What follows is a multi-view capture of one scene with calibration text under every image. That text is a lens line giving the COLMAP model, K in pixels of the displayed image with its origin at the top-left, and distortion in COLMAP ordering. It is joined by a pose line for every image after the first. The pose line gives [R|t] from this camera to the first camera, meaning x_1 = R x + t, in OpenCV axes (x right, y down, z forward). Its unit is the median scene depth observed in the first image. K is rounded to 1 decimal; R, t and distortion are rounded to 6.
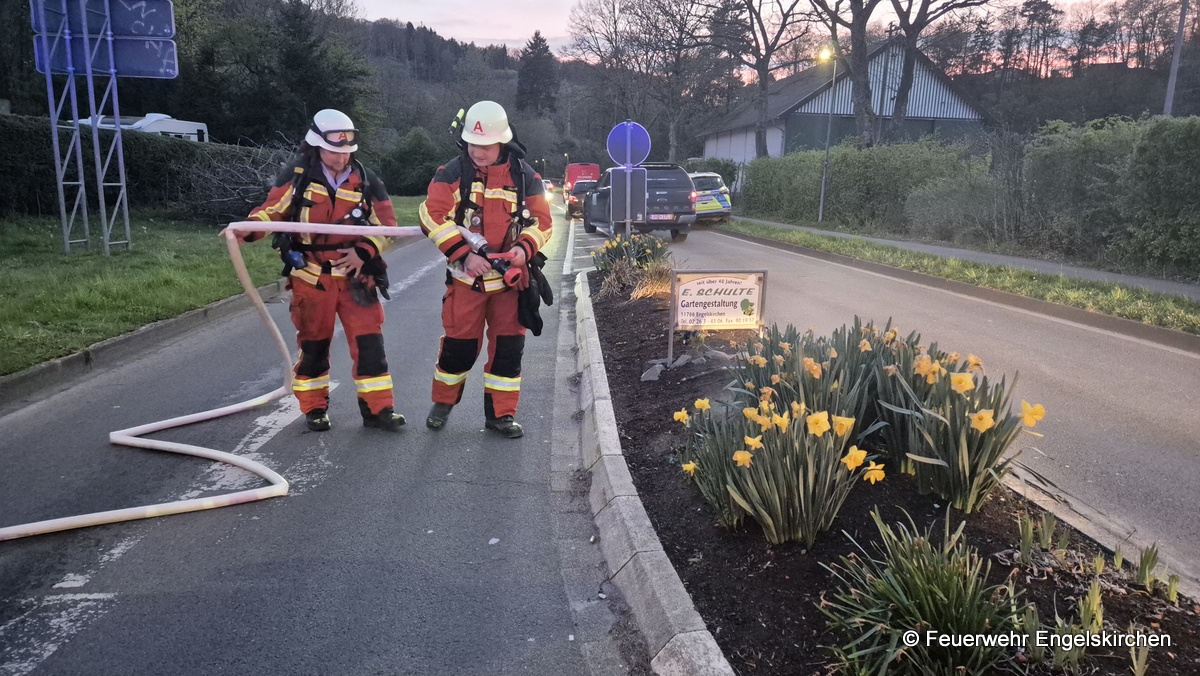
lens RADIAL K [[791.4, 0, 600.0], [0, 791.4, 338.0], [0, 0, 1]] dist [0.083562, -0.066646]
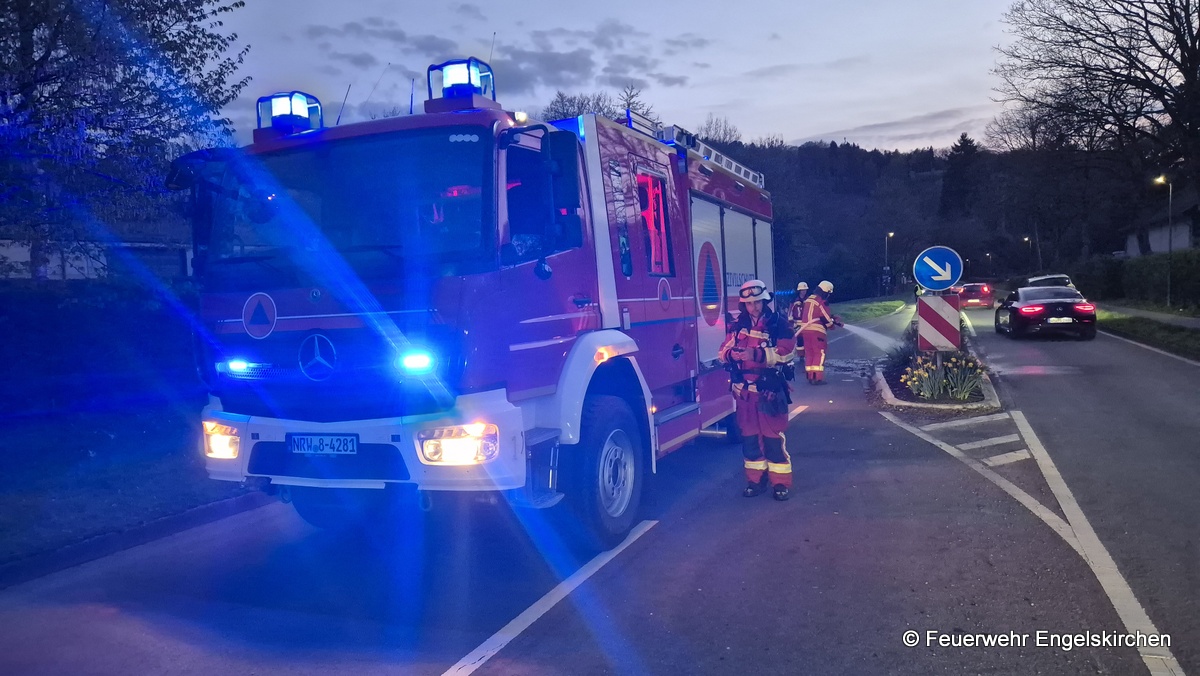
lens RADIAL K [[791.4, 0, 600.0], [0, 791.4, 338.0], [0, 0, 1]] dist [0.083562, -0.066646]
pose [[0.870589, -0.026090, -0.491320, 0.125442], [-0.039319, 0.991710, -0.122332, 0.092043], [0.490438, 0.125819, 0.862346, -0.523882]]
